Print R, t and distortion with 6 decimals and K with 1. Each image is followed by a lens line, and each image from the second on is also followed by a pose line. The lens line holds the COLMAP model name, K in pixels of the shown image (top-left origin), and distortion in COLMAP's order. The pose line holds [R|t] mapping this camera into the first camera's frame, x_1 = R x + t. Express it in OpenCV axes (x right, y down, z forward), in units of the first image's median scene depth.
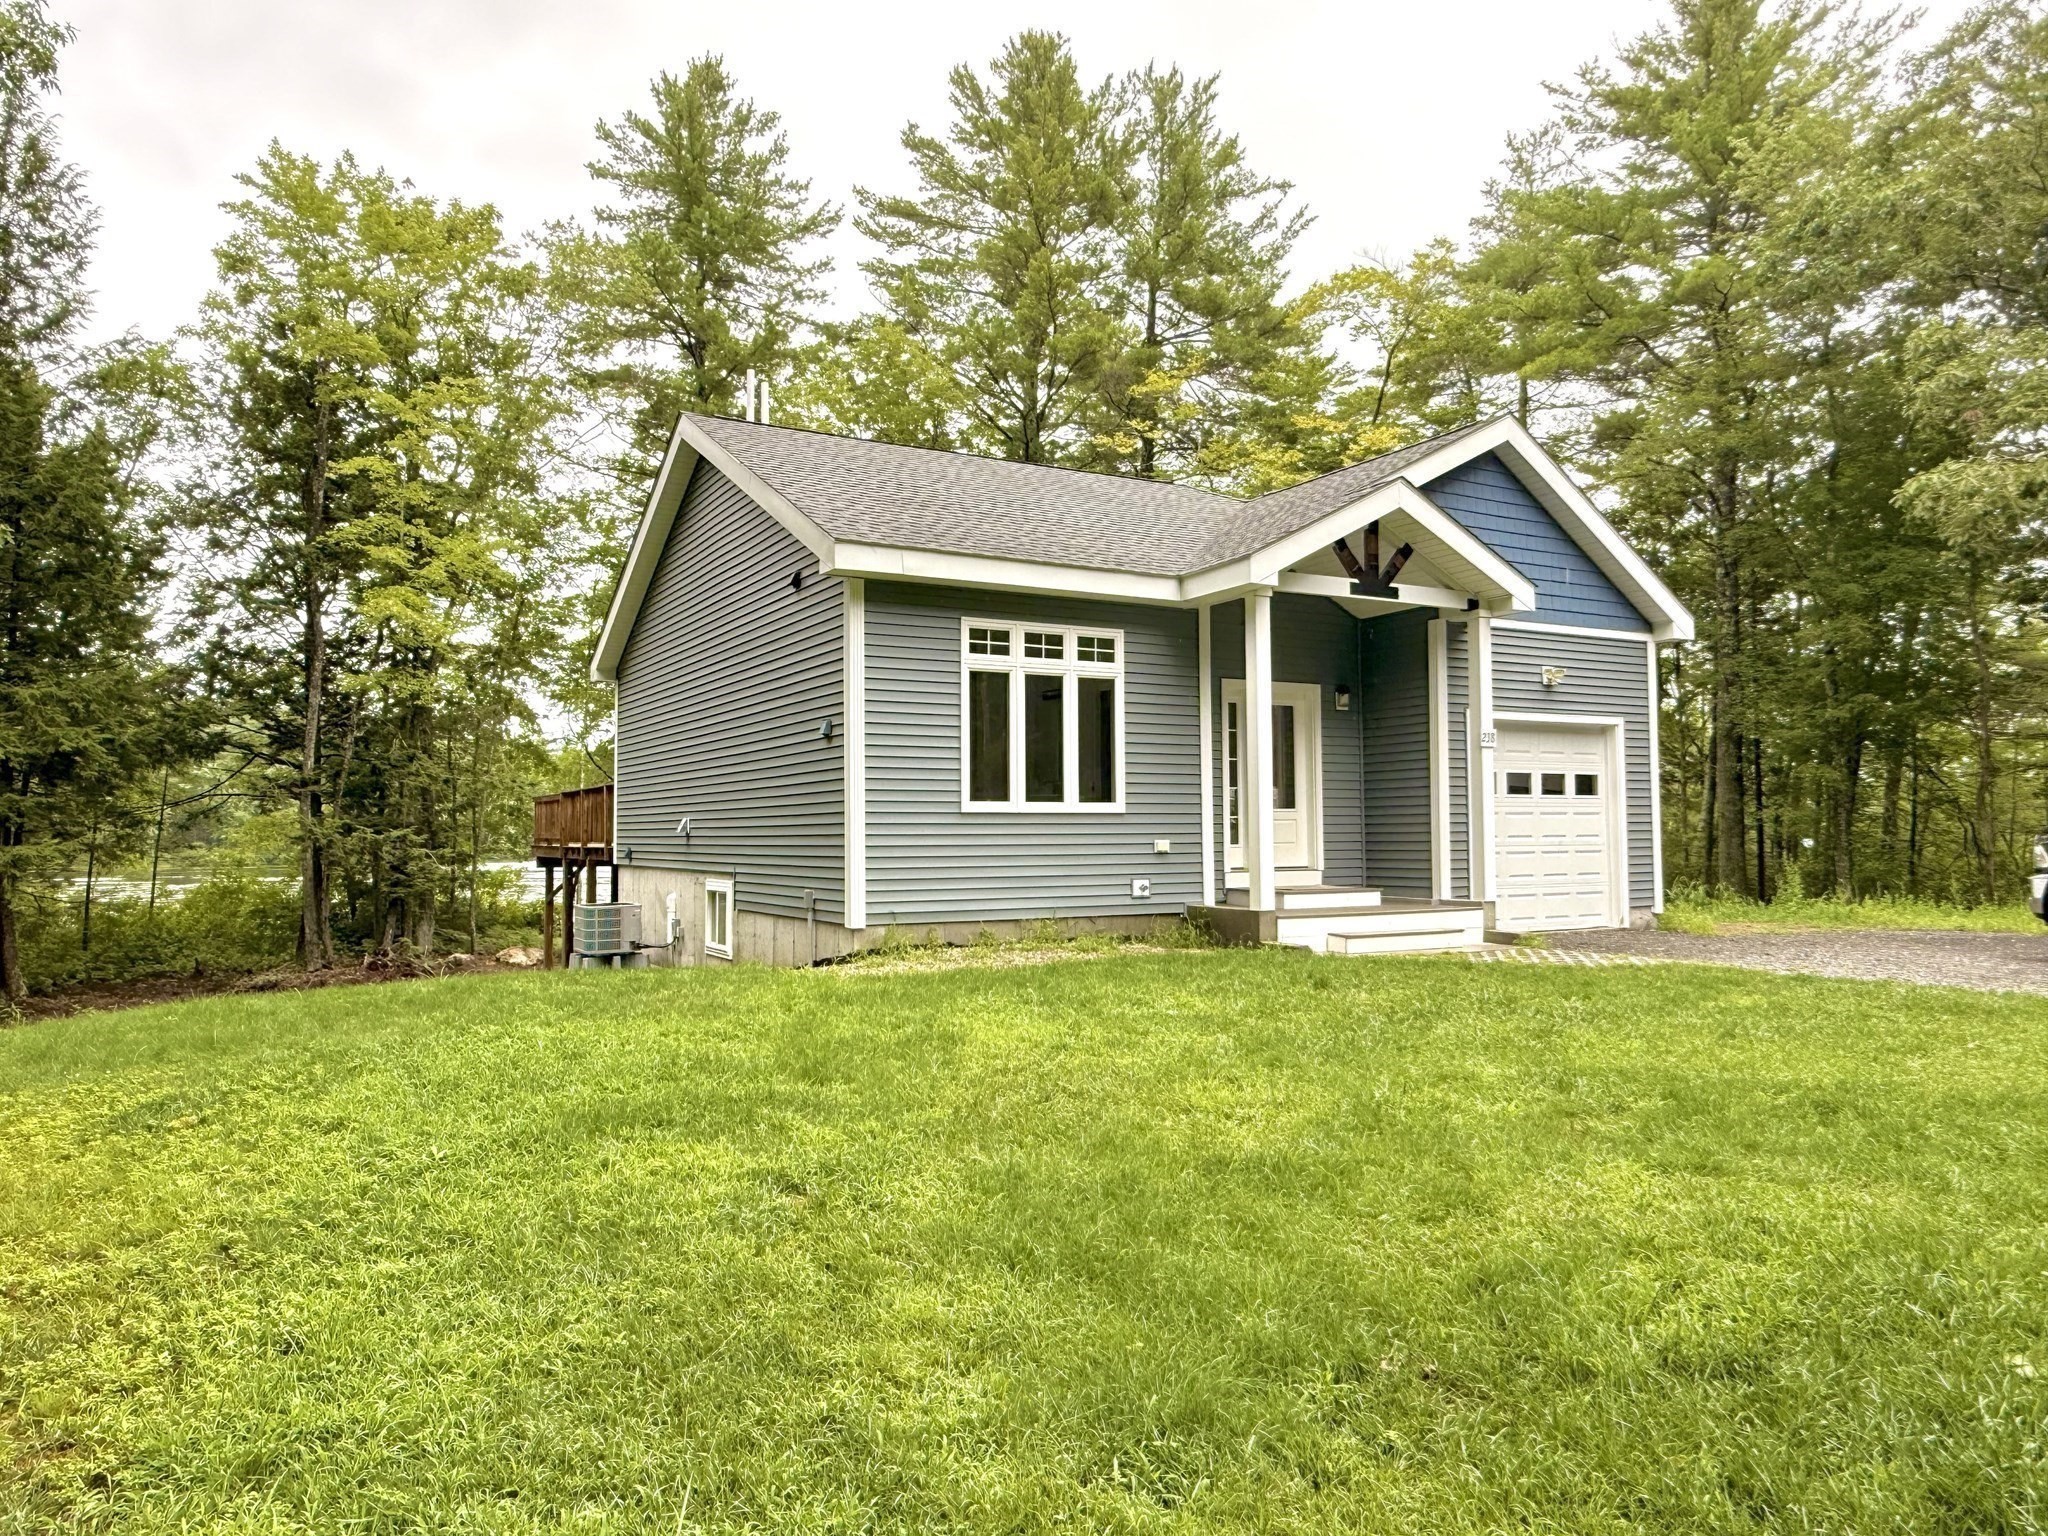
lens RADIAL K [[1370.1, 0, 1024.0], [0, 1370.1, 768.0], [0, 0, 1]] dist [-0.001363, 0.000252]
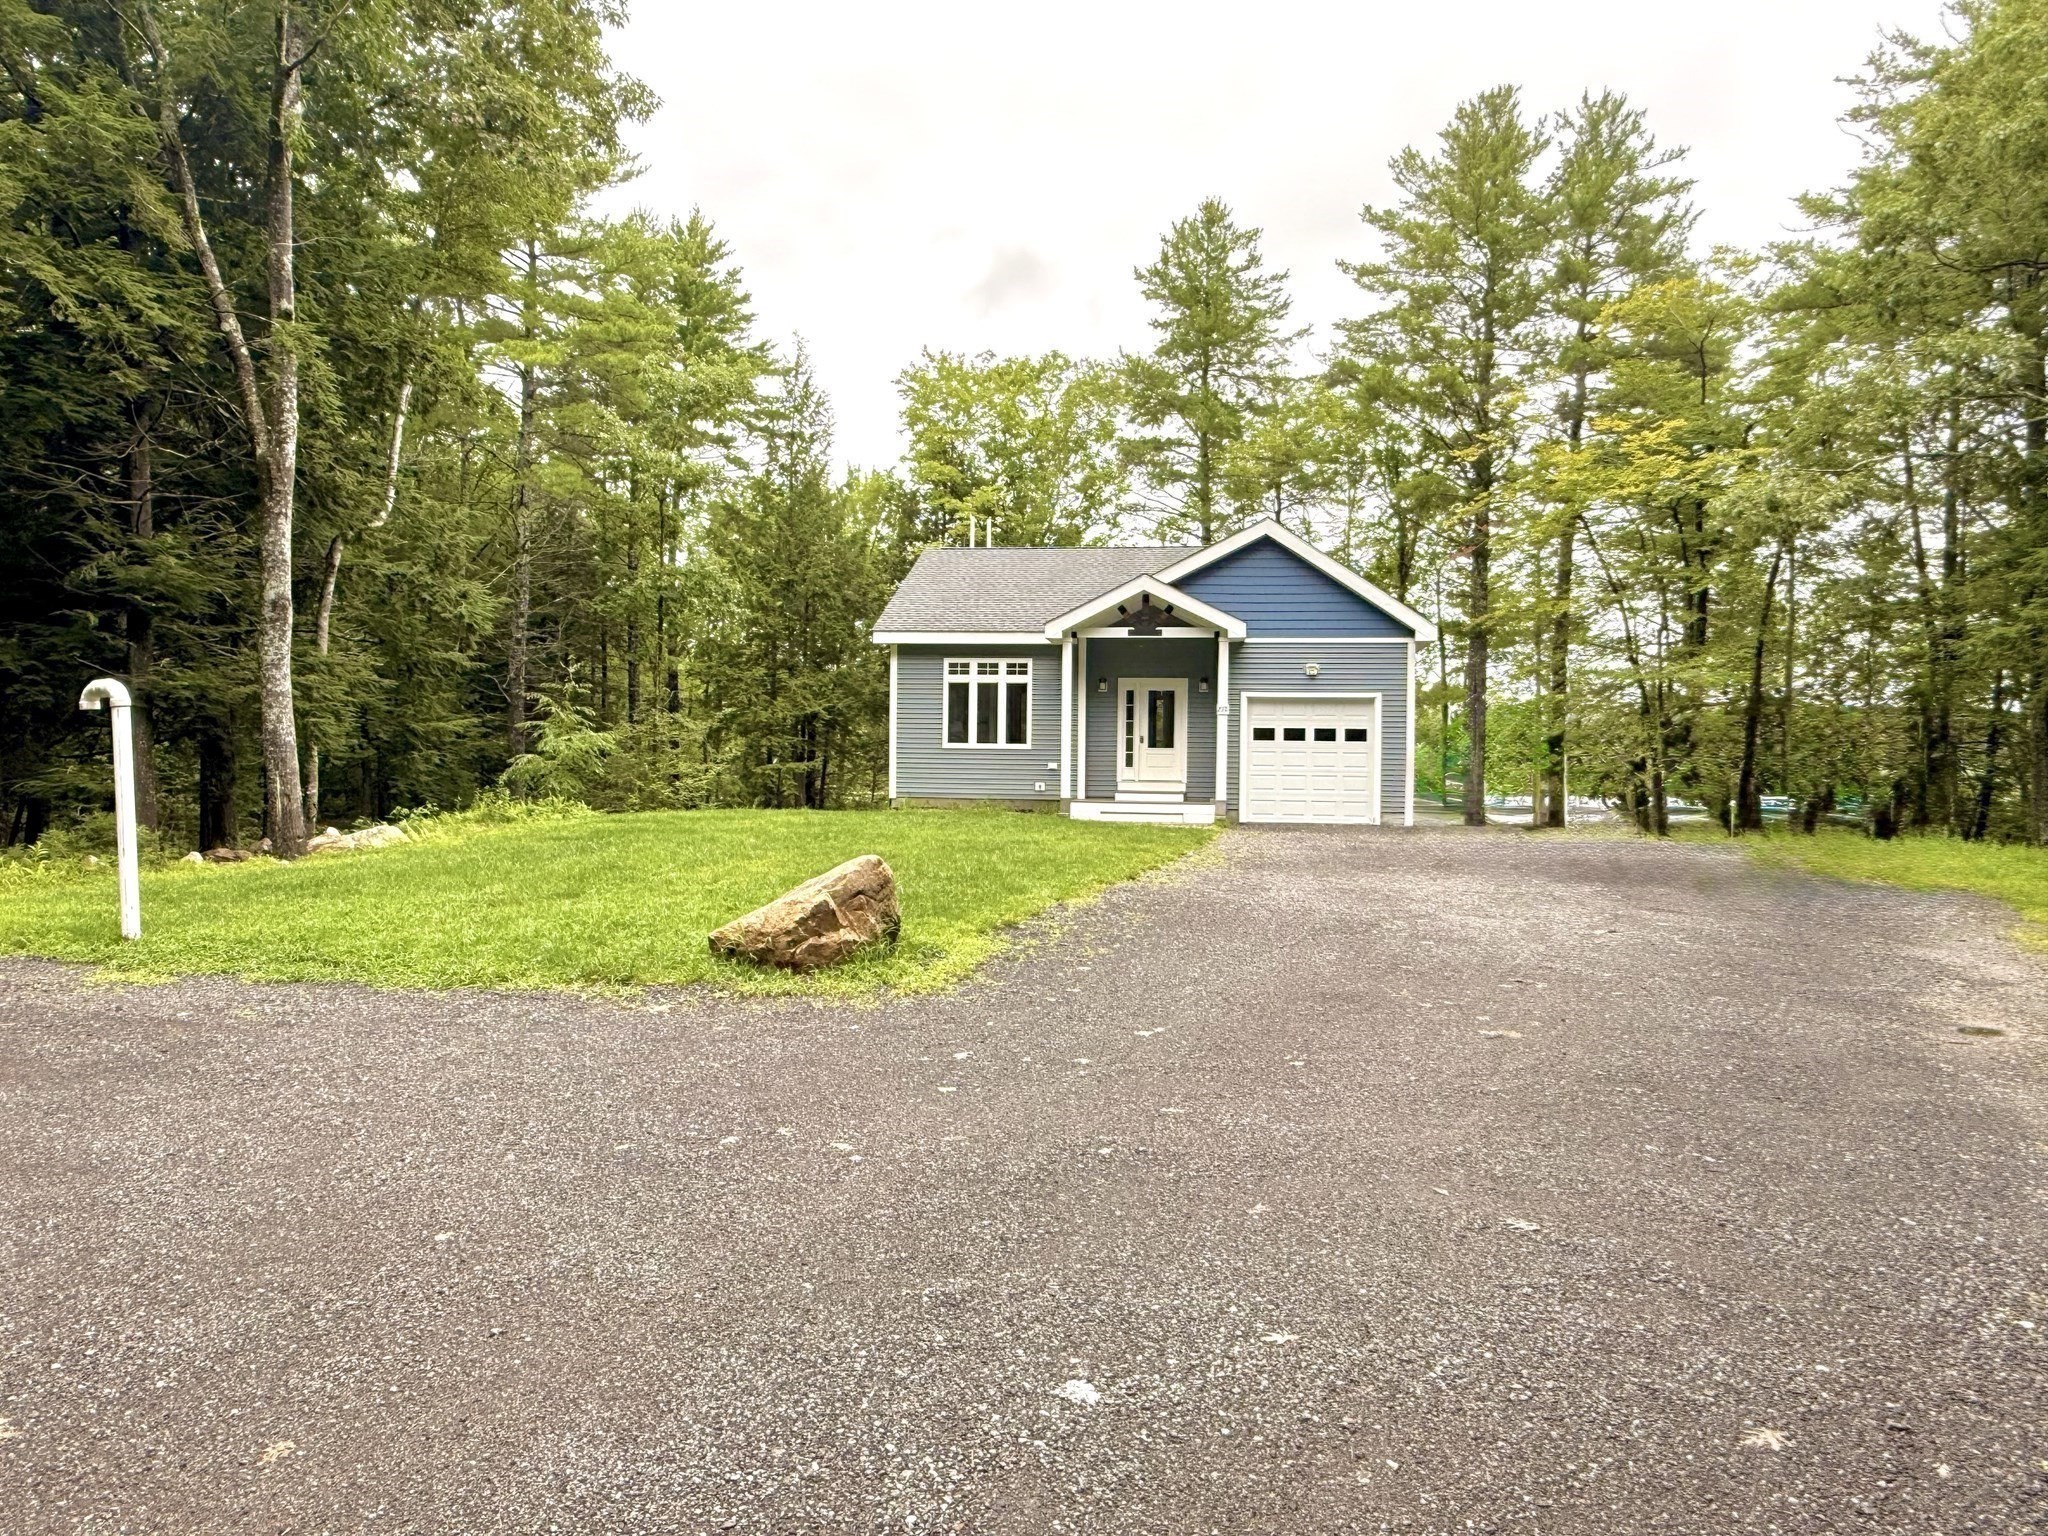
lens RADIAL K [[1332.9, 0, 1024.0], [0, 1332.9, 768.0], [0, 0, 1]] dist [0.000933, 0.000034]
pose [[0.799218, 0.017343, -0.600791, 1.257737], [0.010059, 0.999058, 0.042221, -0.022945], [0.600957, -0.039787, 0.798291, -0.585609]]
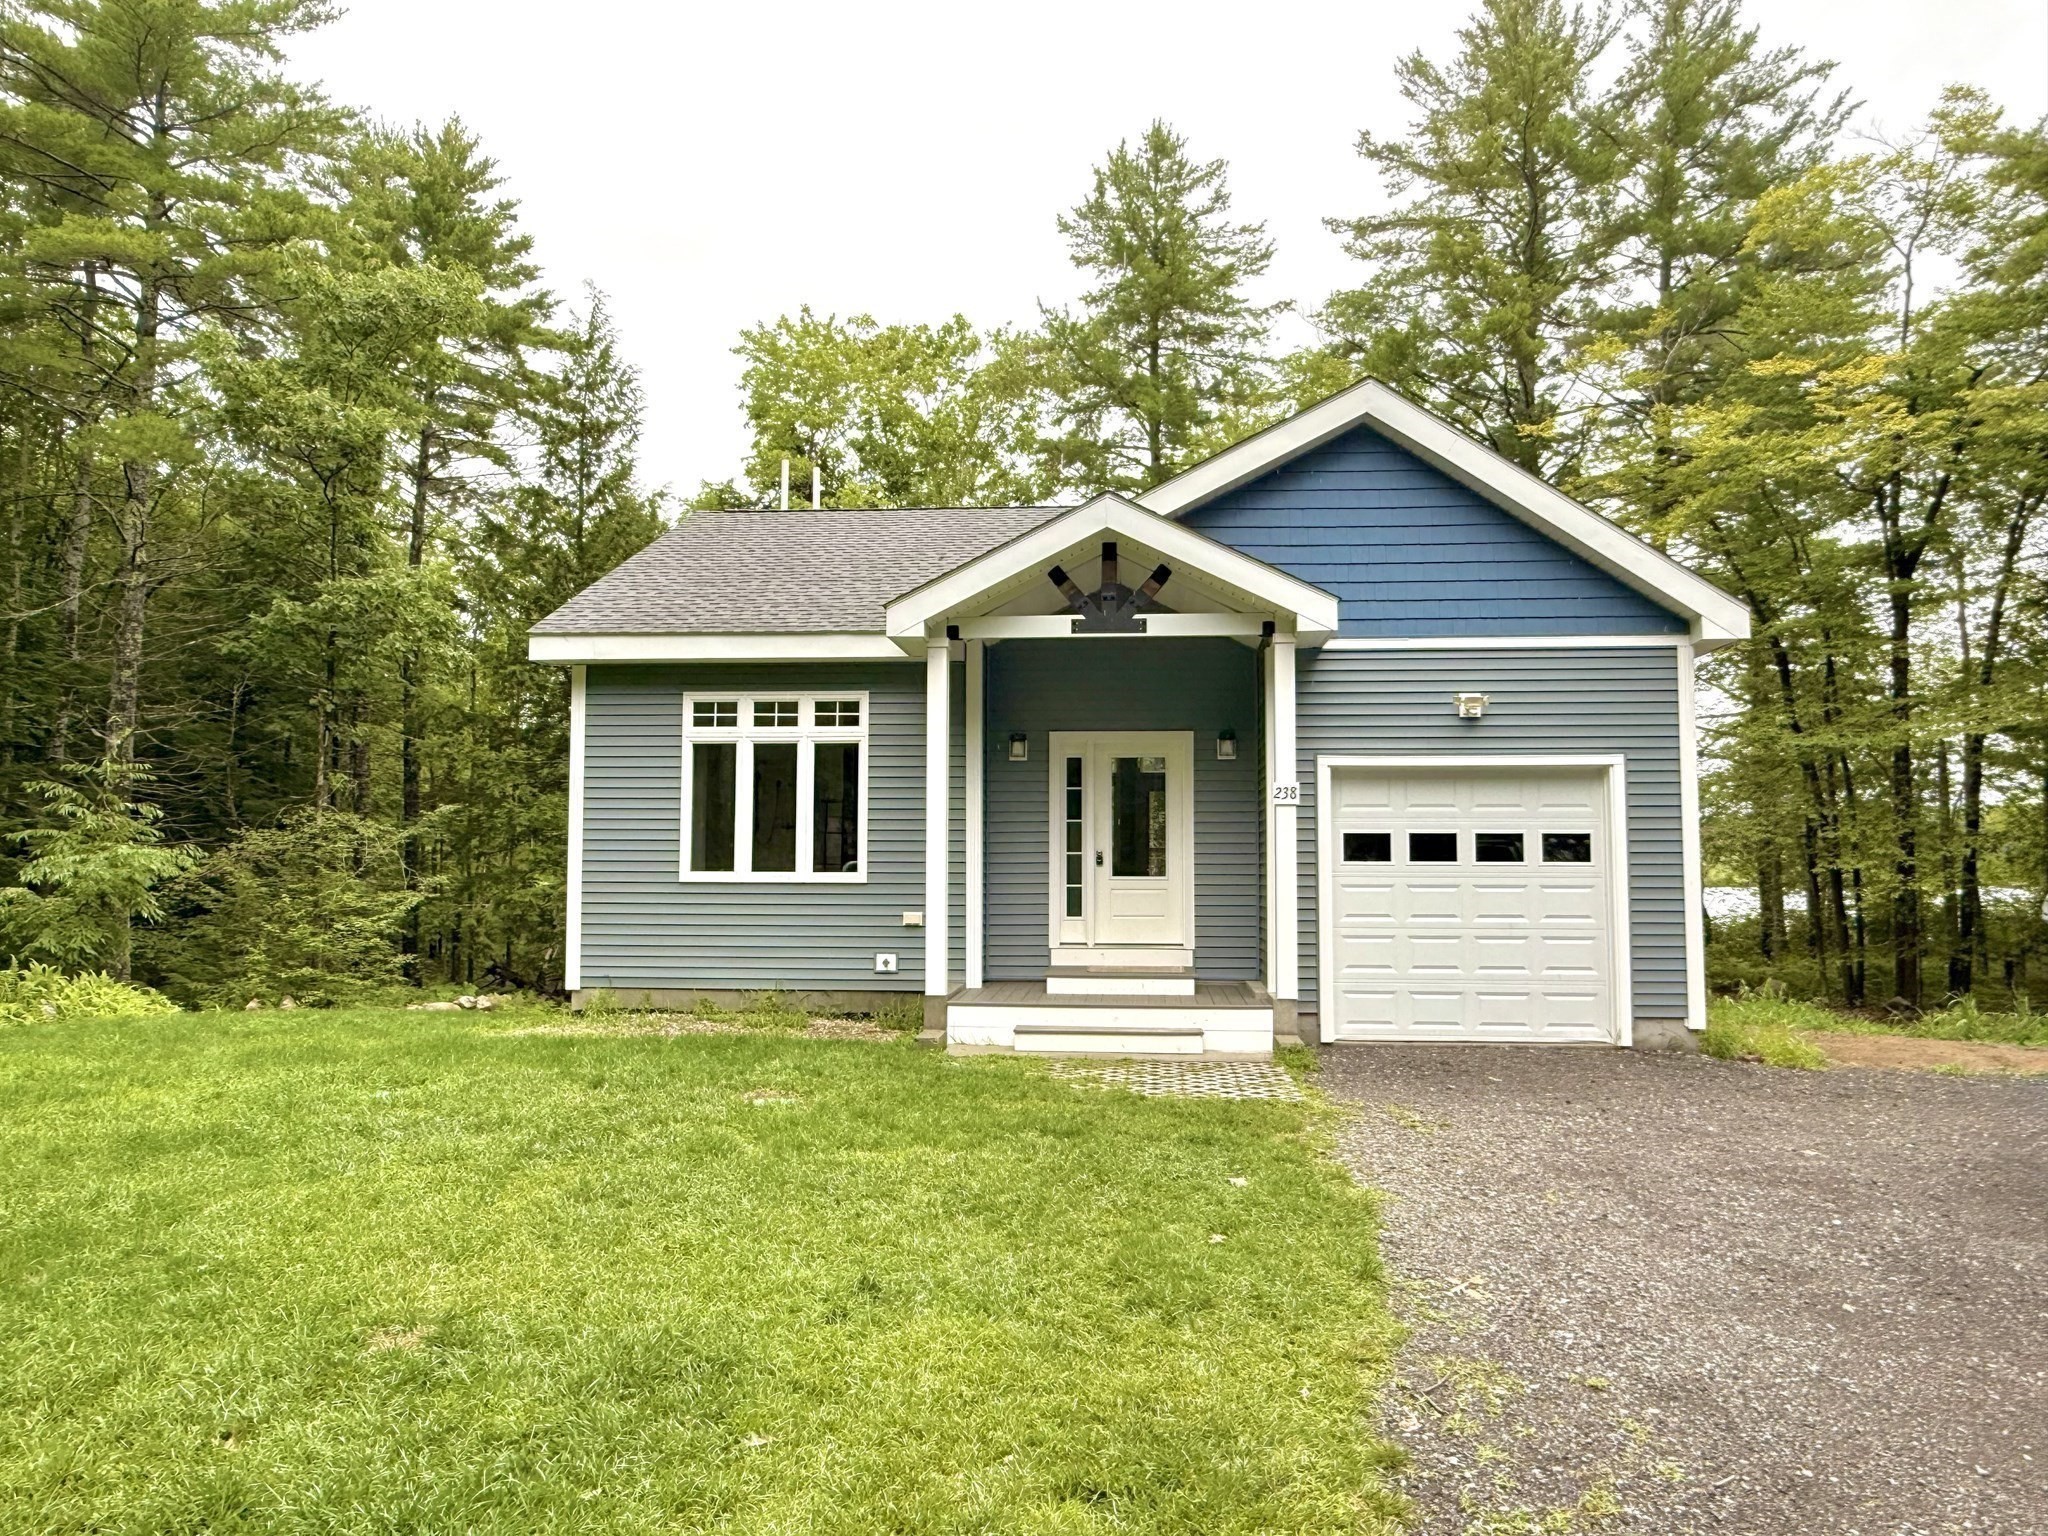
lens RADIAL K [[1370.1, 0, 1024.0], [0, 1370.1, 768.0], [0, 0, 1]] dist [-0.001363, 0.000252]
pose [[0.833080, -0.031737, -0.552242, 0.697389], [0.018134, 0.999383, -0.030078, -0.016527], [0.552856, 0.015042, 0.833141, 0.266547]]
